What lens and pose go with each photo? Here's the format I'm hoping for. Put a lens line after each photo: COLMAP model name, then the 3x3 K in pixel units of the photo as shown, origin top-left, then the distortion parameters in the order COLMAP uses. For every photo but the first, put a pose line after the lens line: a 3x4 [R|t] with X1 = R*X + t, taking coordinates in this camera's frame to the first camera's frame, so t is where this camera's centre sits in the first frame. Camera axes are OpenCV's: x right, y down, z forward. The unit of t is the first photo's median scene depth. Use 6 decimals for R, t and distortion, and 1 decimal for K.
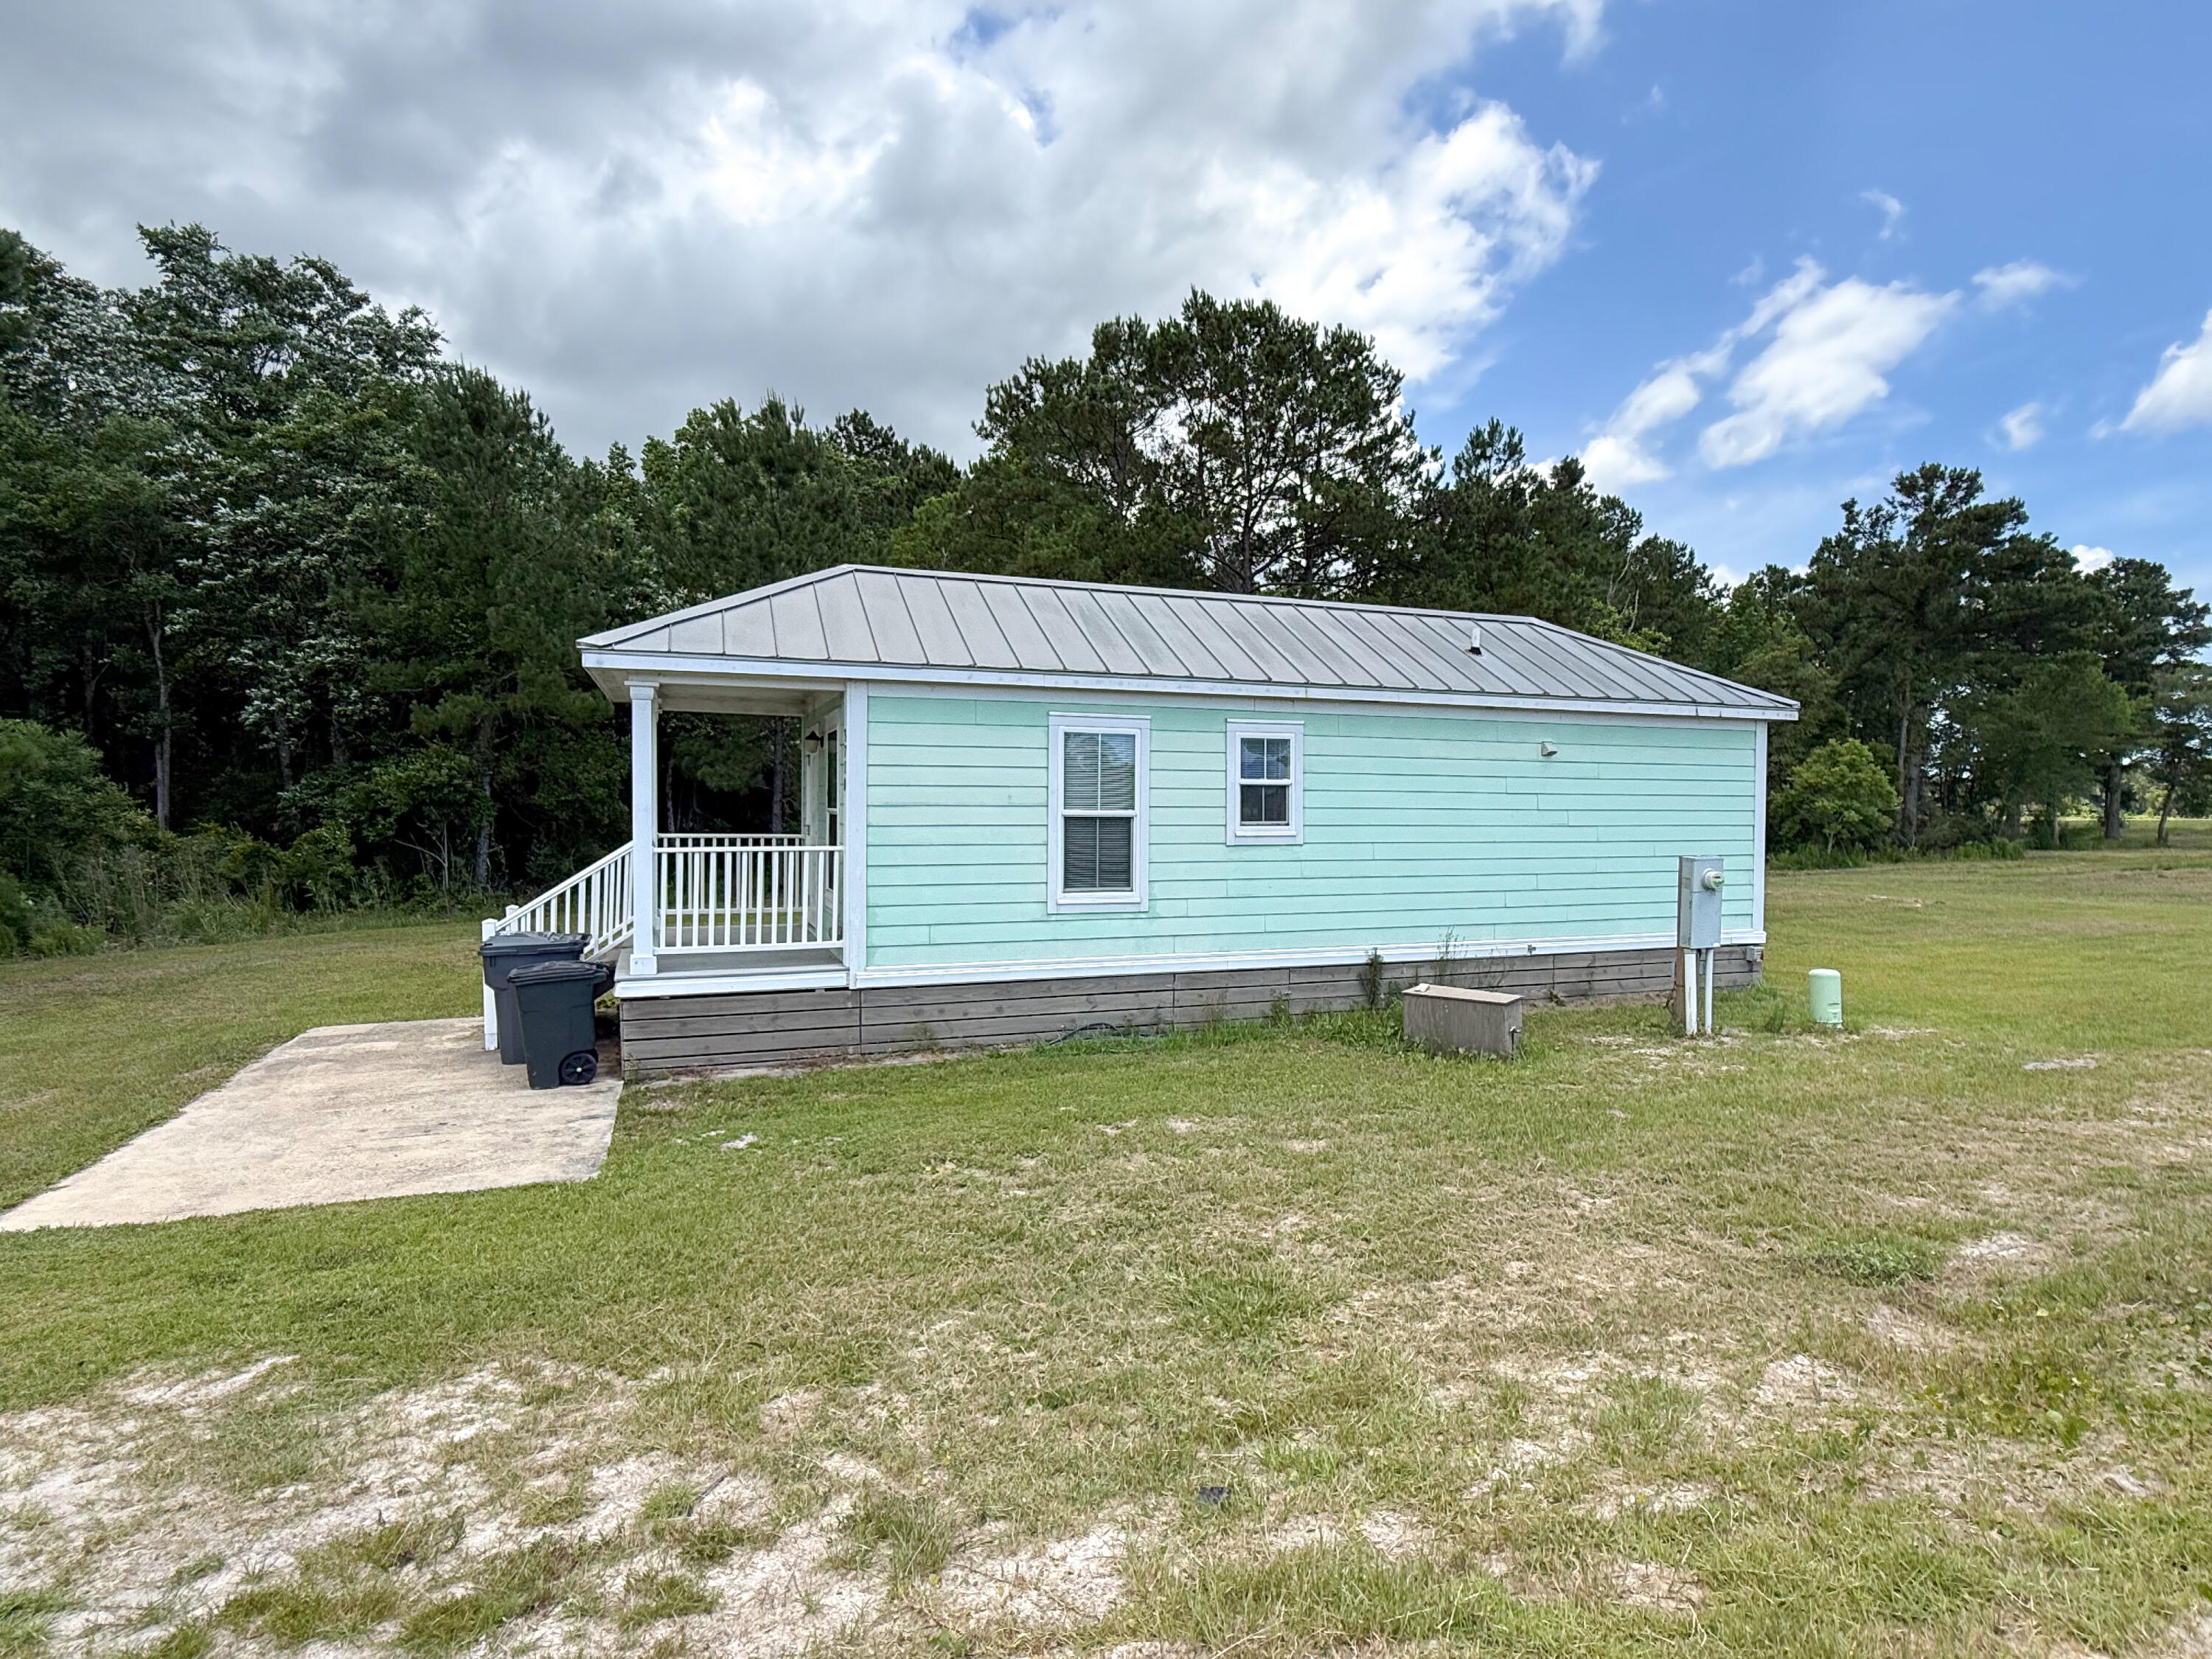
lens RADIAL K [[1168.1, 0, 1104.1], [0, 1168.1, 855.7], [0, 0, 1]] dist [0.000214, 0.001824]
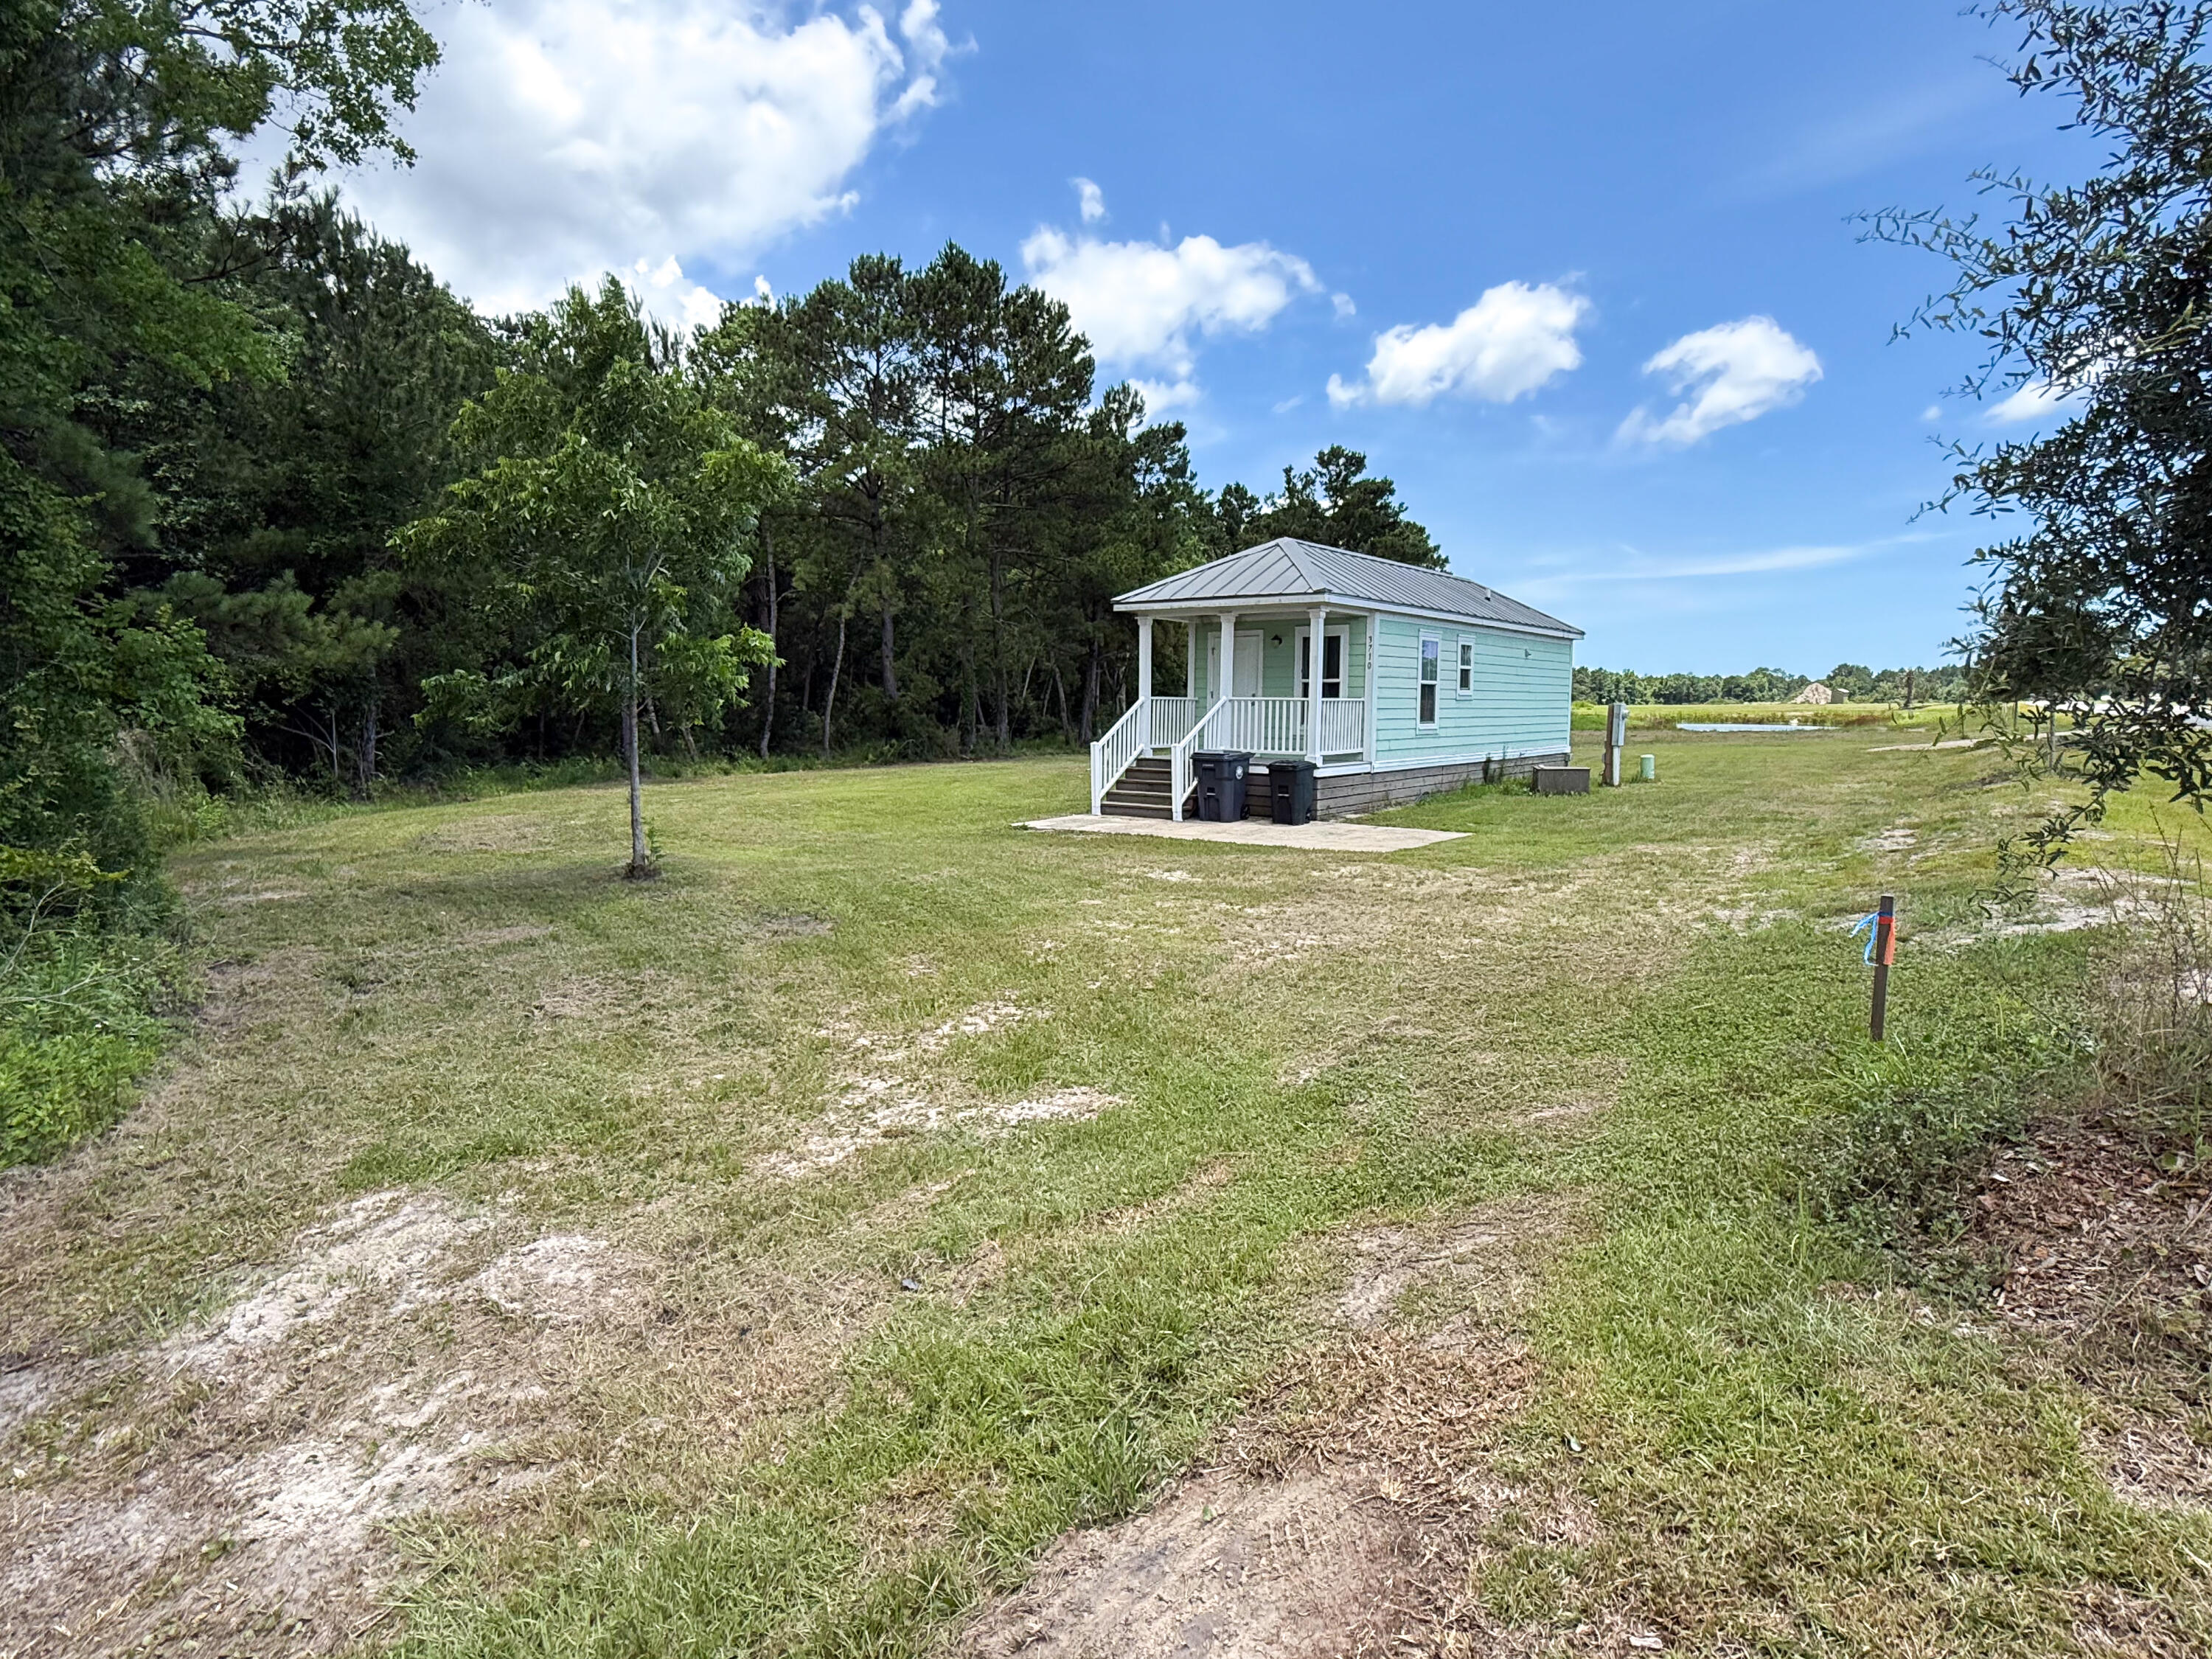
lens RADIAL K [[1201.6, 0, 1106.0], [0, 1201.6, 829.5], [0, 0, 1]] dist [0.007894, 0.000931]
pose [[0.848804, -0.059107, 0.525393, -1.307708], [0.026014, 0.997197, 0.070158, 0.045498], [-0.528067, -0.045882, 0.847962, -0.360575]]
